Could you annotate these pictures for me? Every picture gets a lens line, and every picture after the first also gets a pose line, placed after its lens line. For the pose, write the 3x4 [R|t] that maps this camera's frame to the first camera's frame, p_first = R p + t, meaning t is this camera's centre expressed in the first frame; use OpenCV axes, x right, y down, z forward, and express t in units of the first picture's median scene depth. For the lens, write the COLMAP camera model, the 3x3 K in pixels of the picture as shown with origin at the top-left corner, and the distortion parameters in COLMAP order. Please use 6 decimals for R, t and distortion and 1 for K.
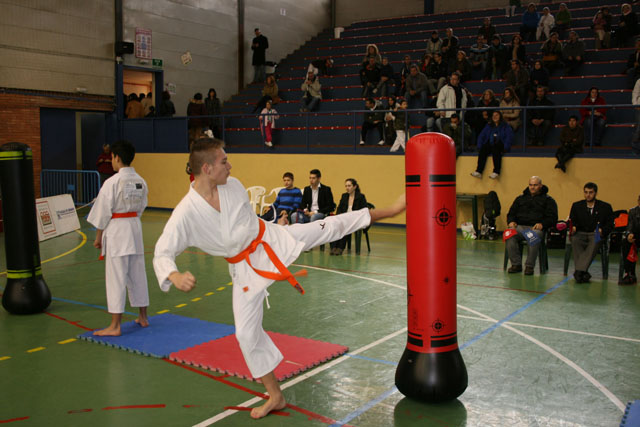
lens RADIAL K [[769.1, 0, 312.5], [0, 769.1, 214.3], [0, 0, 1]] dist [-0.023700, 0.039560]
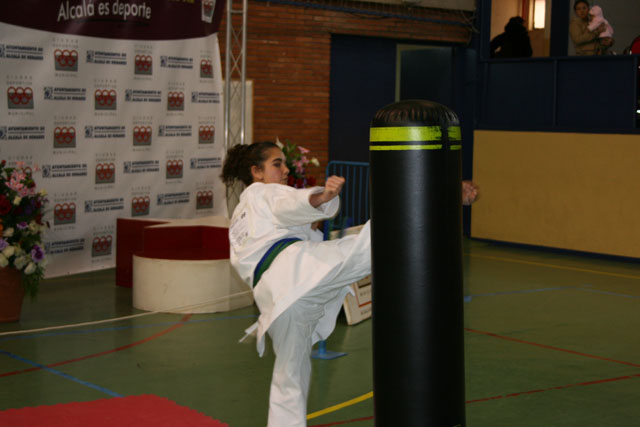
lens RADIAL K [[1278.1, 0, 328.9], [0, 1278.1, 214.5], [0, 0, 1]] dist [-0.047154, -0.045163]
pose [[0.963191, 0.035052, -0.266524, -0.167166], [-0.038339, 0.999239, -0.007138, -0.022570], [0.266071, 0.017094, 0.963802, 0.266531]]
